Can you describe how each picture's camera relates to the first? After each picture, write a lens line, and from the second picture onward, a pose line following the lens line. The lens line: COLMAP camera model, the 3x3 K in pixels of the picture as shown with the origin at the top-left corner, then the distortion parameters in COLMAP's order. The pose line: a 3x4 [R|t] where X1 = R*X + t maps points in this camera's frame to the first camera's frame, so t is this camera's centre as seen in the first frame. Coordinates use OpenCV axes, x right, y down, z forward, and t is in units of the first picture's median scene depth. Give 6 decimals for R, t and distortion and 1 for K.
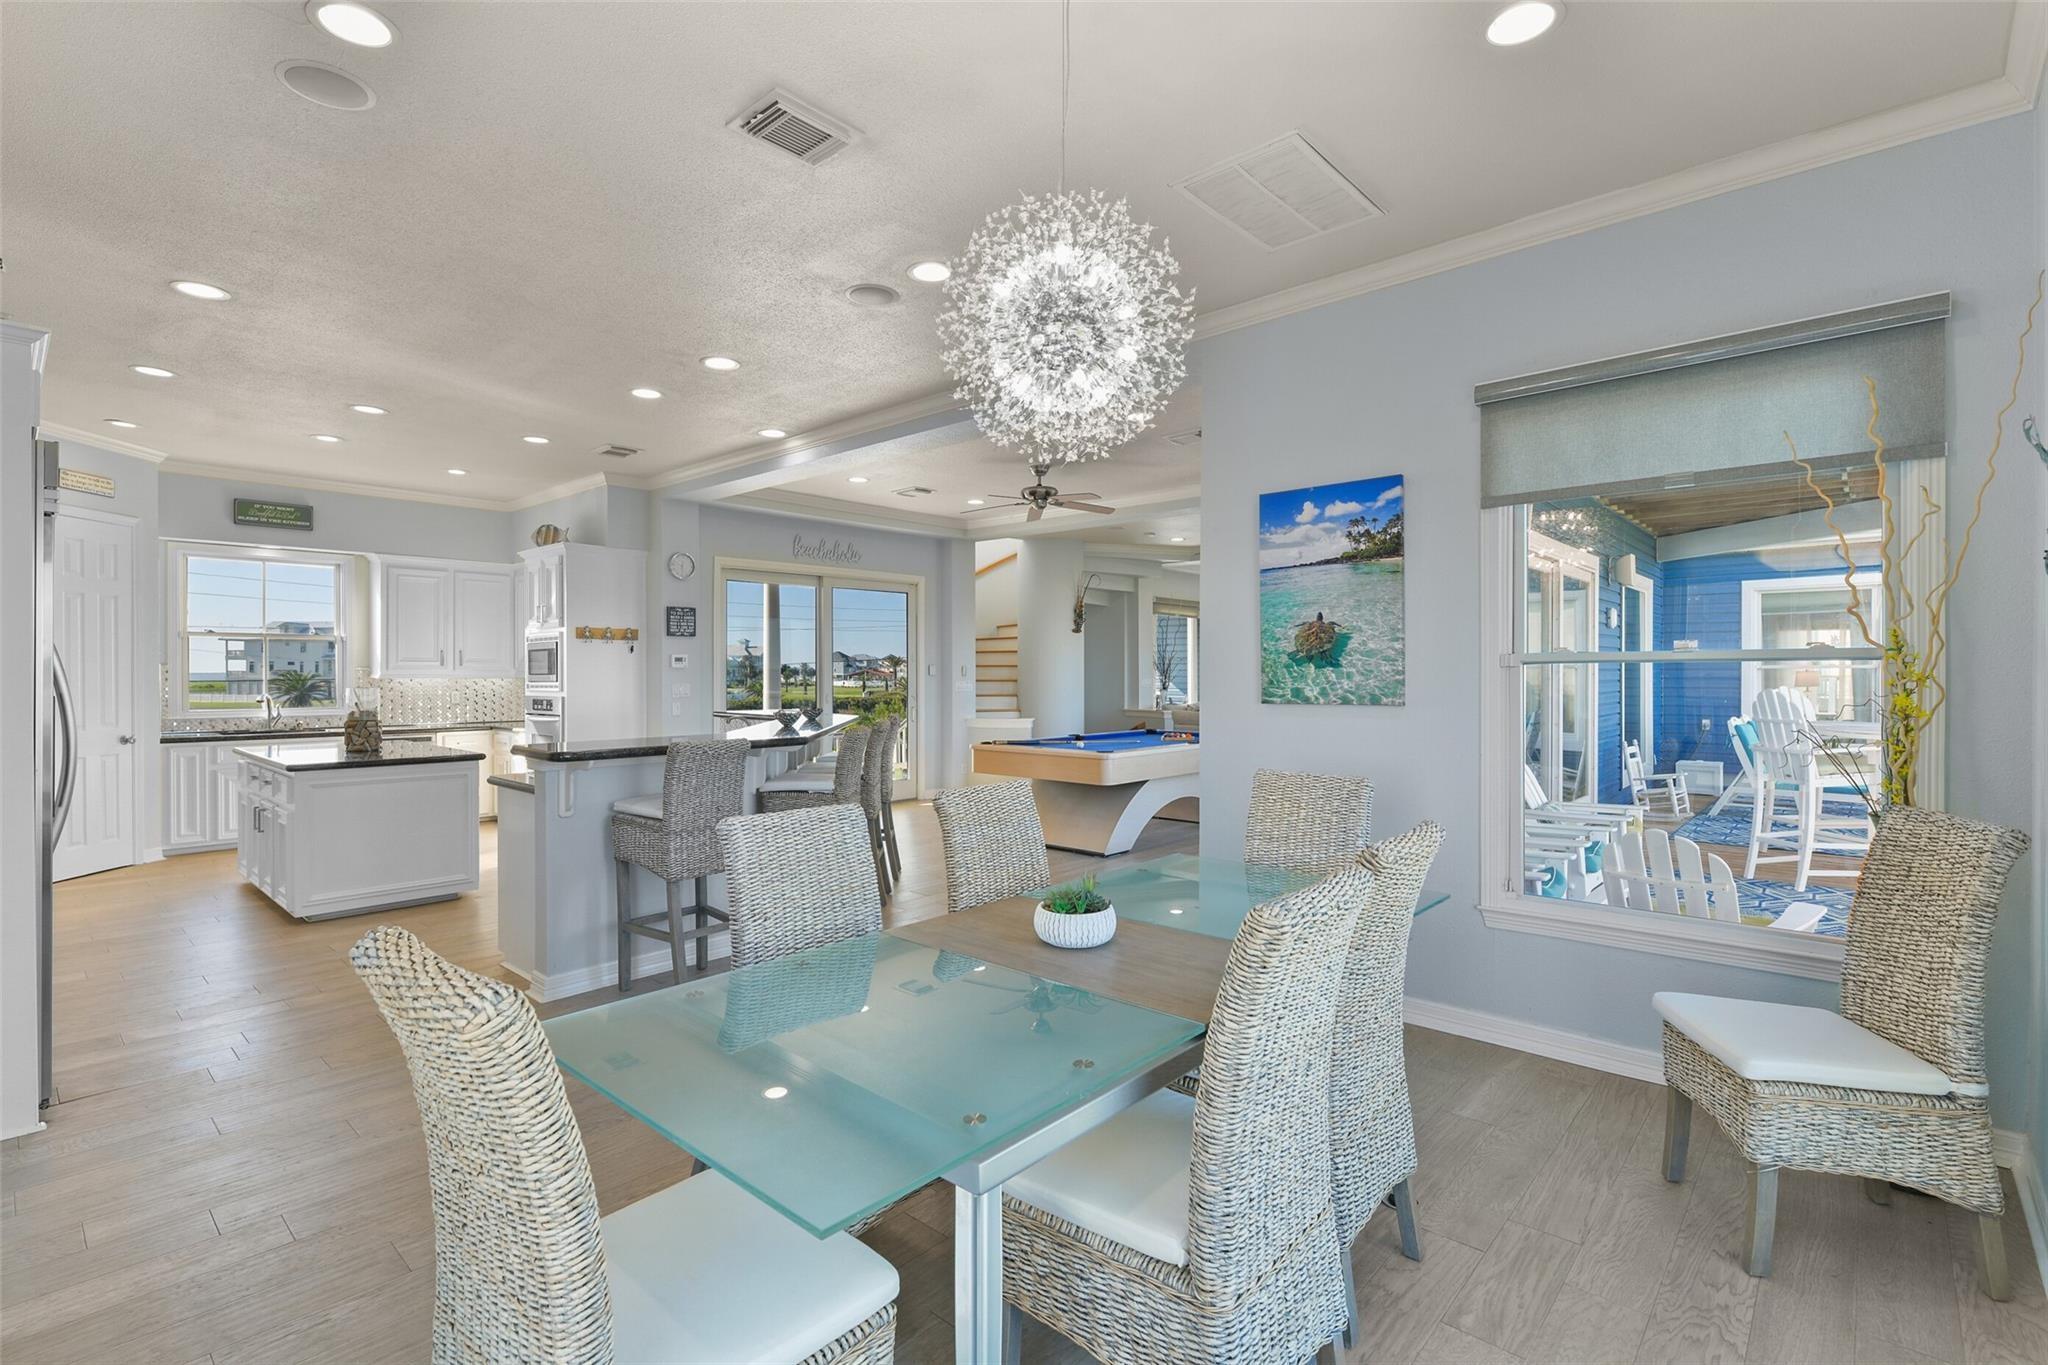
lens RADIAL K [[951.3, 0, 1024.0], [0, 951.3, 682.5], [0, 0, 1]] dist [0.000482, -0.000016]
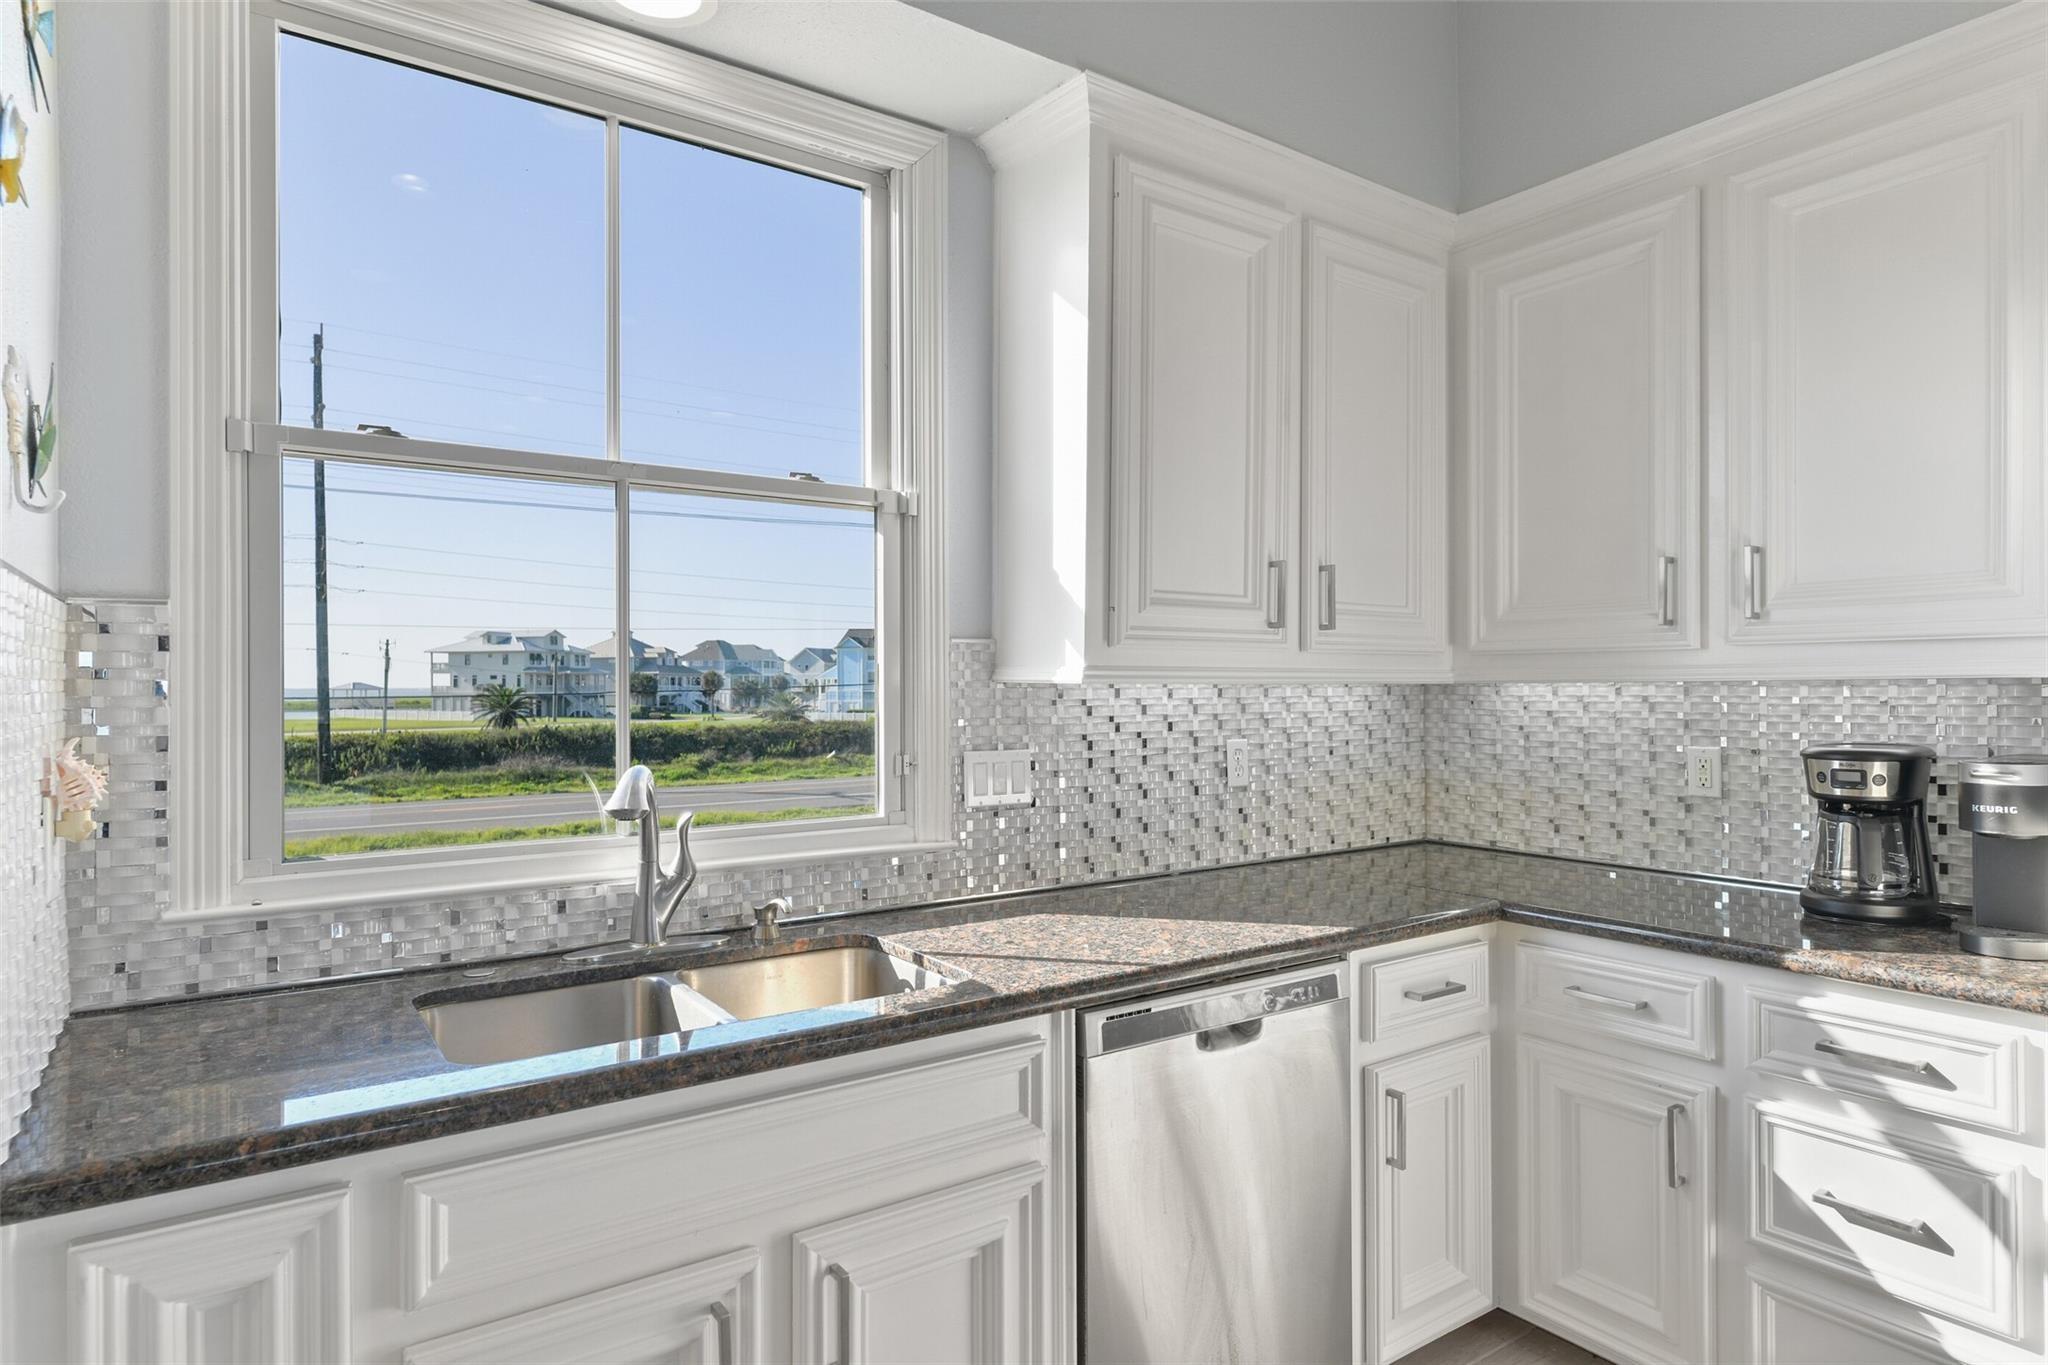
lens RADIAL K [[1163.9, 0, 1024.0], [0, 1163.9, 682.5], [0, 0, 1]] dist [0.016955, 0.000363]
pose [[0.974048, -0.005406, -0.226278, -0.661549], [0.002728, 0.999923, -0.012145, -0.001989], [0.226326, 0.011213, 0.973987, 0.781326]]
